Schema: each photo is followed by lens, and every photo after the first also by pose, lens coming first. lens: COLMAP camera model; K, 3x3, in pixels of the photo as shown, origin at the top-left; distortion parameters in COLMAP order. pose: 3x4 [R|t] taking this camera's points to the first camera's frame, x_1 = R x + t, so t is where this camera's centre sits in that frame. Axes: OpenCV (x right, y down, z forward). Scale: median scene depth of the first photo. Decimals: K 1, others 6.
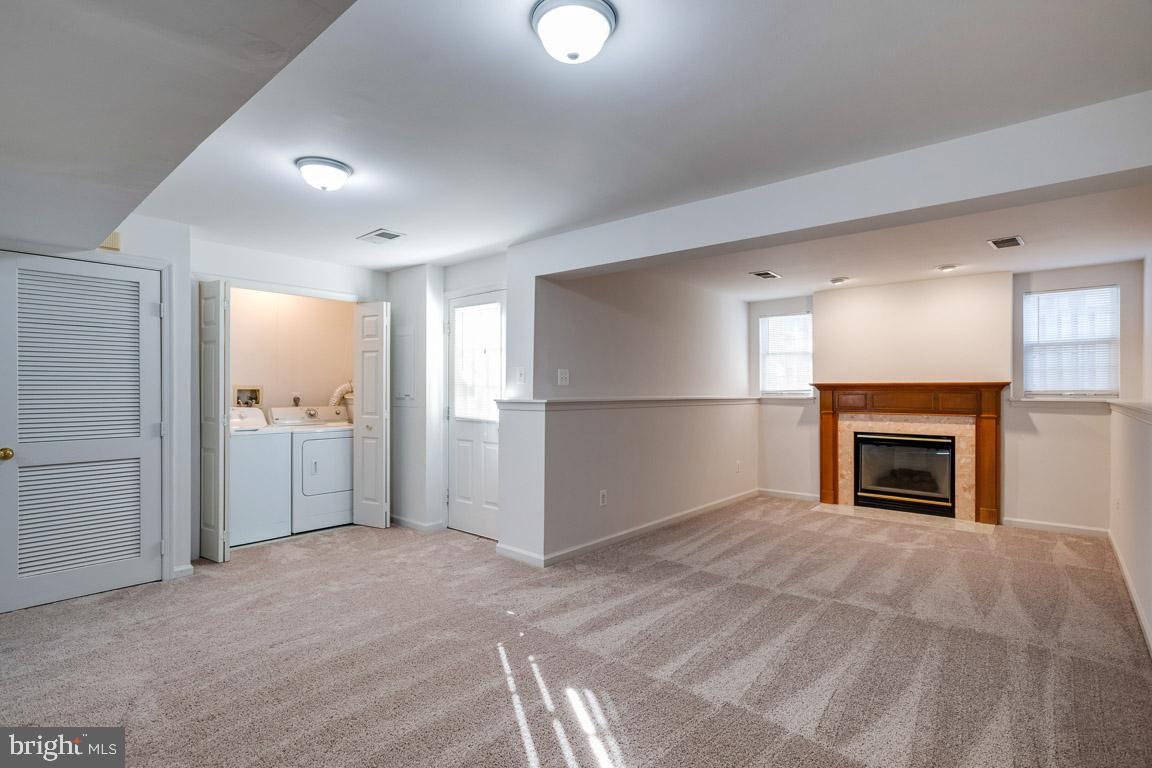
lens RADIAL K [[557.2, 0, 577.0], [0, 557.2, 384.5], [0, 0, 1]] dist [0.000161, 0.003813]
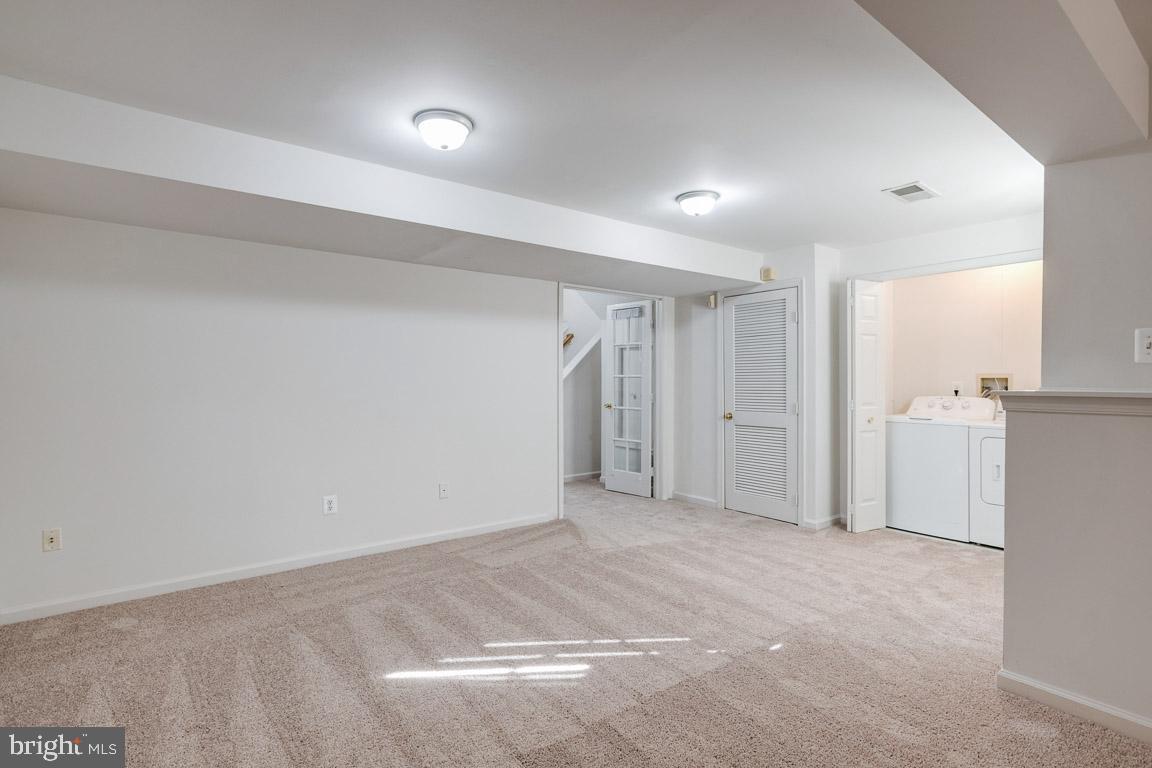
lens RADIAL K [[557.2, 0, 576.4], [0, 557.2, 385.4], [0, 0, 1]] dist [0.000161, 0.003813]
pose [[-0.194805, 0.007388, -0.980814, 0.425552], [0.009377, 0.999940, 0.005670, 0.009442], [0.980797, -0.008093, -0.194862, 0.507030]]
